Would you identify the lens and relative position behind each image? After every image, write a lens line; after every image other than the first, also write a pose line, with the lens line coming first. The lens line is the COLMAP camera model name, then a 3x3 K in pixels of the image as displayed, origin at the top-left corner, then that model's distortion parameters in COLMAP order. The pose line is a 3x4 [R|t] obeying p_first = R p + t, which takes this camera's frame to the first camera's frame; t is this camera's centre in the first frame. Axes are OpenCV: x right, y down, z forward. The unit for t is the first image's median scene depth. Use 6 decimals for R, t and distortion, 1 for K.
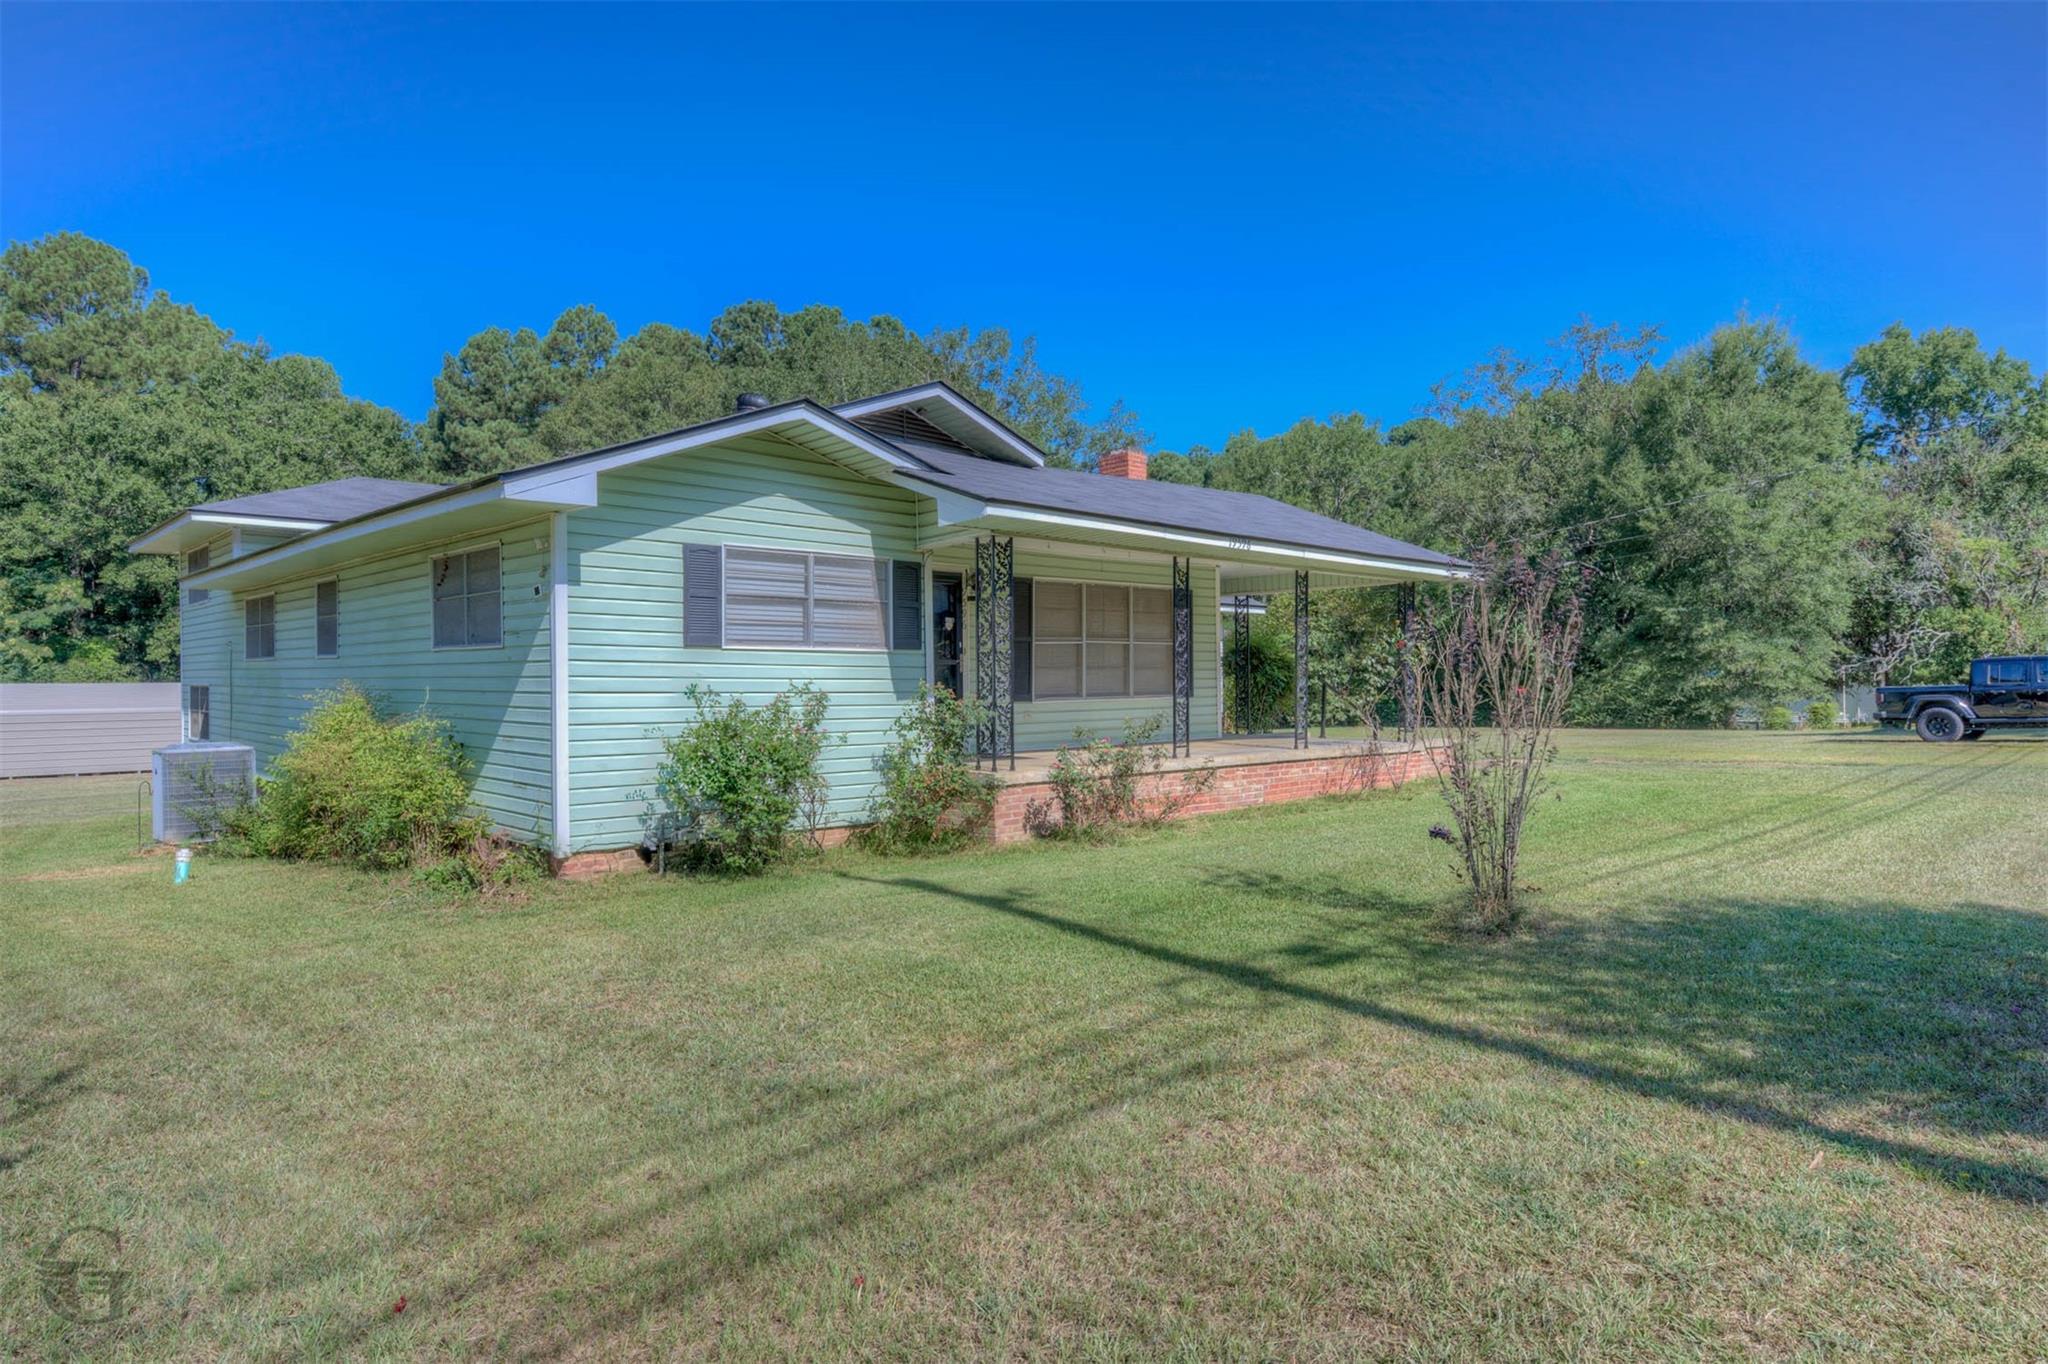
lens RADIAL K [[1229.0, 0, 1024.5], [0, 1229.0, 678.4], [0, 0, 1]] dist [0.001918, 0.000133]
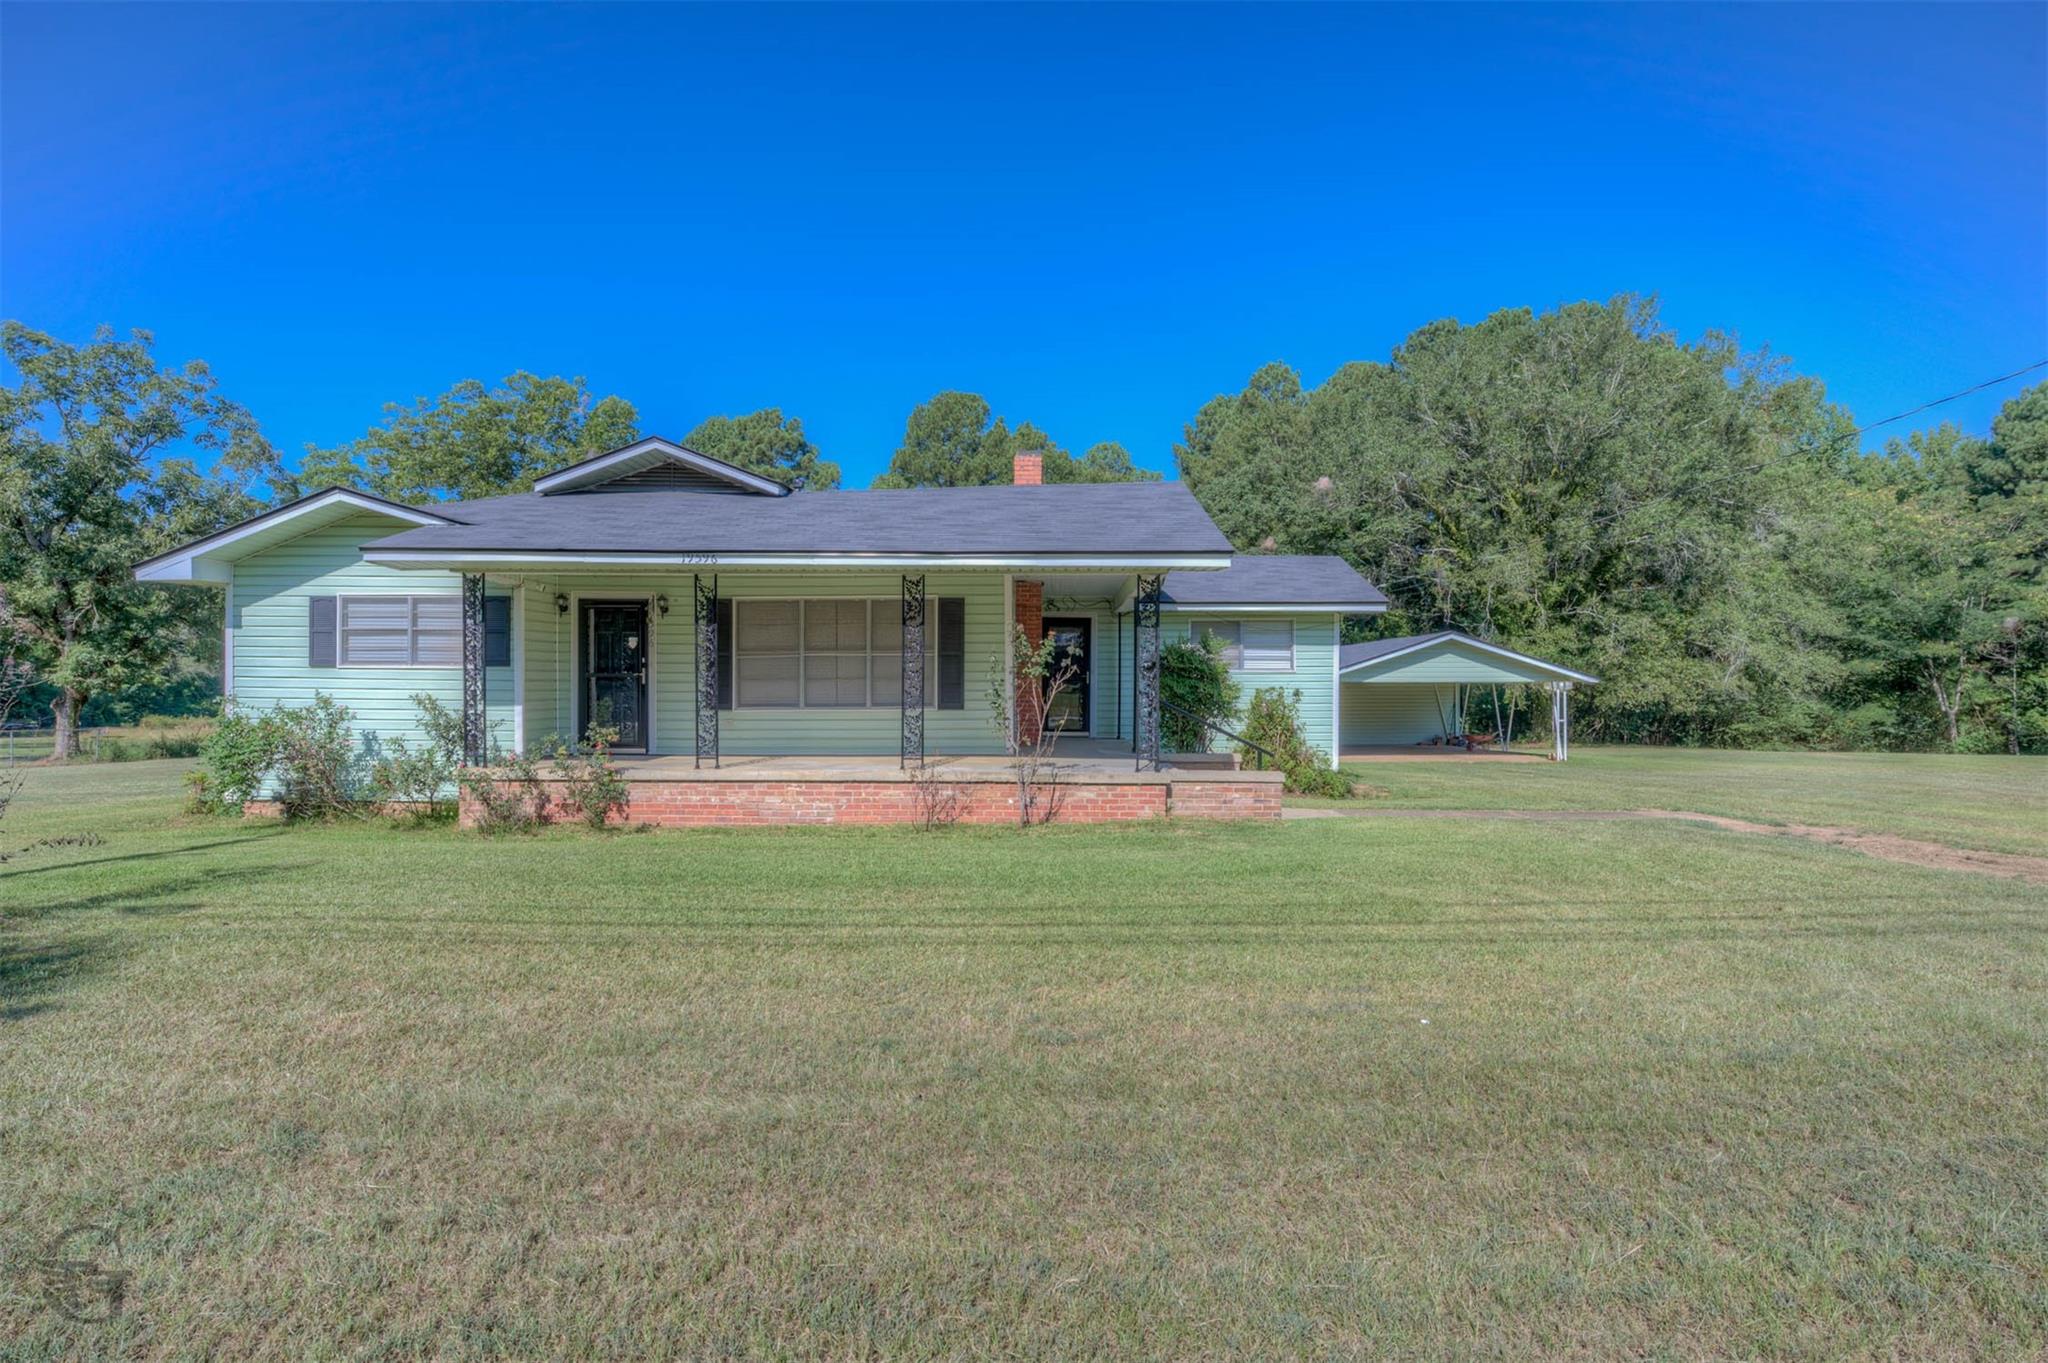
lens RADIAL K [[1051.4, 0, 1024.4], [0, 1051.4, 684.0], [0, 0, 1]] dist [-0.005380, -0.000726]
pose [[0.711167, 0.008720, -0.702969, 1.063932], [-0.002527, 0.999948, 0.009847, -0.018106], [0.703018, -0.005226, 0.711152, 0.636127]]
